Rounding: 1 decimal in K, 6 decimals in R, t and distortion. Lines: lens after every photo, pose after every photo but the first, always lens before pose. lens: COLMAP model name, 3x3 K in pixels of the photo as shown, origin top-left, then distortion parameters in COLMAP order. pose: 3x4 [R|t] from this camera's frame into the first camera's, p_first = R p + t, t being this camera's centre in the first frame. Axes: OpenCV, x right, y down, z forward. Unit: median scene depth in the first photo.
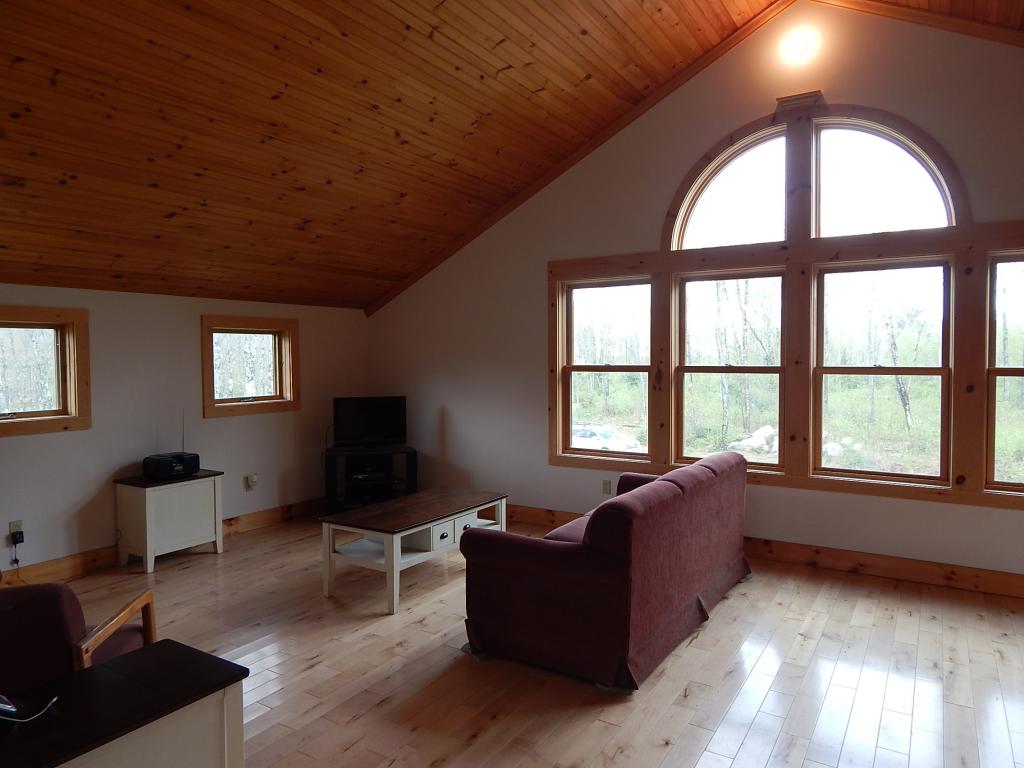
lens RADIAL K [[672.6, 0, 513.0], [0, 672.6, 377.5], [0, 0, 1]] dist [0.002508, -0.002618]
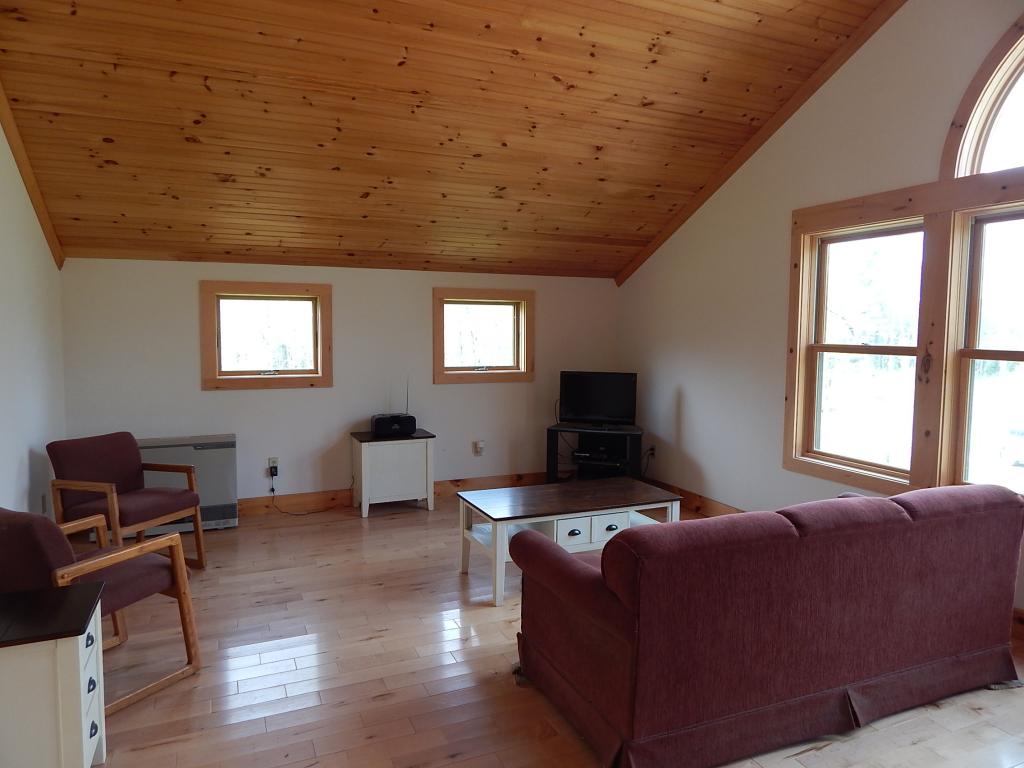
lens RADIAL K [[672.6, 0, 513.0], [0, 672.6, 377.5], [0, 0, 1]] dist [0.002508, -0.002618]
pose [[0.830839, 0.054554, -0.553833, 0.253165], [-0.031686, 0.998207, 0.050792, -0.008740], [0.555610, -0.024651, 0.831077, 0.185619]]
